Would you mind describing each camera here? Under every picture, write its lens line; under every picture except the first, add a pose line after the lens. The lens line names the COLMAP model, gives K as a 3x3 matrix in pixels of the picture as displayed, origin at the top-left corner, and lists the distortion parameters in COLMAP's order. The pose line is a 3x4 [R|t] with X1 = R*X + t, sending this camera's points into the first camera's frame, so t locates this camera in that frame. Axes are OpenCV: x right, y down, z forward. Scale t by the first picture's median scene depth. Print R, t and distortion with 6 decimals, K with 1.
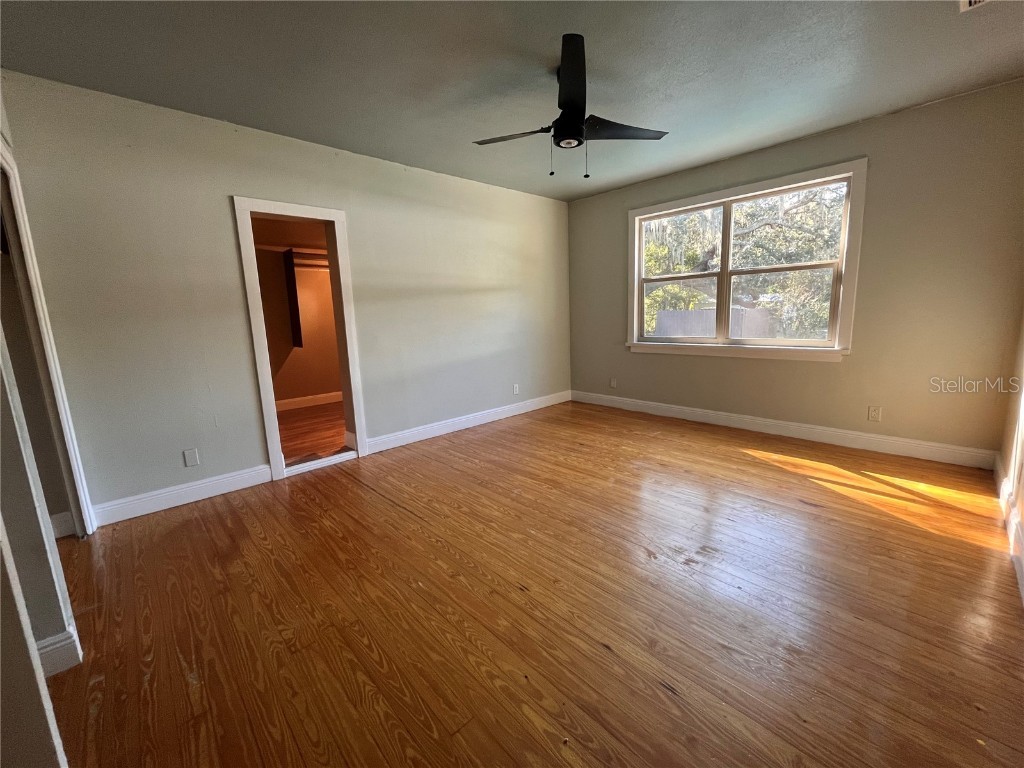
lens RADIAL K [[411.7, 0, 514.9], [0, 411.7, 379.3], [0, 0, 1]] dist [0.002043, -0.000320]
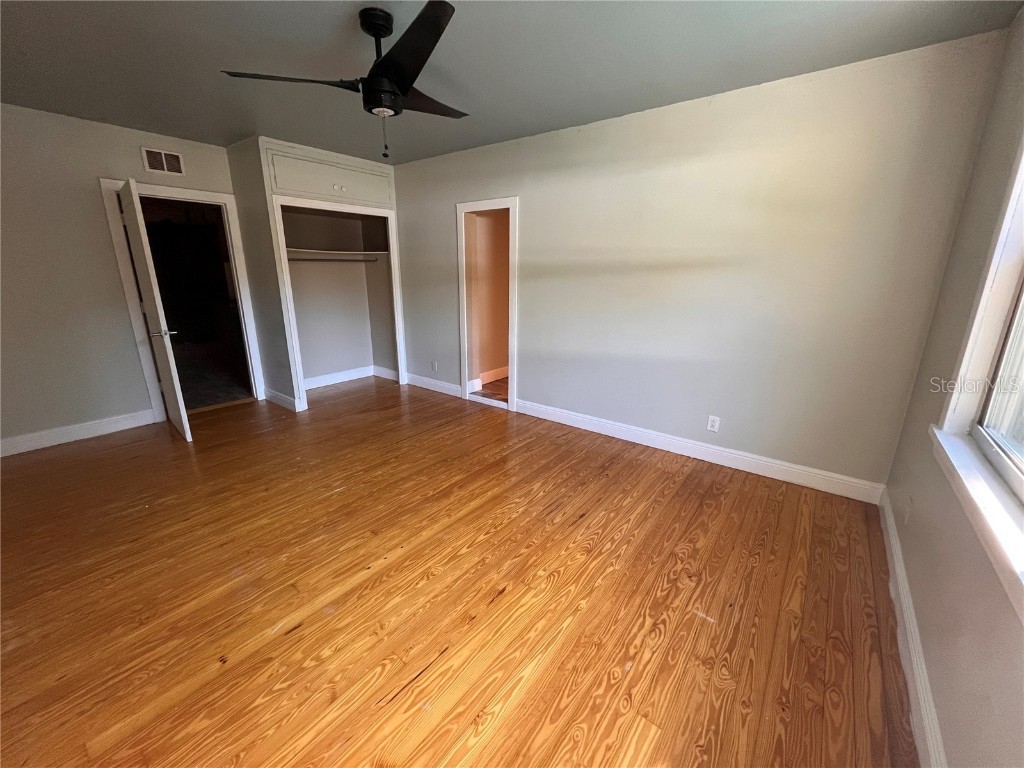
lens RADIAL K [[411.7, 0, 514.2], [0, 411.7, 383.4], [0, 0, 1]] dist [0.002043, -0.000320]
pose [[0.155252, 0.298746, -0.941620, 0.746219], [-0.168352, 0.947235, 0.272770, -0.218498], [0.973424, 0.116175, 0.197355, 0.780170]]
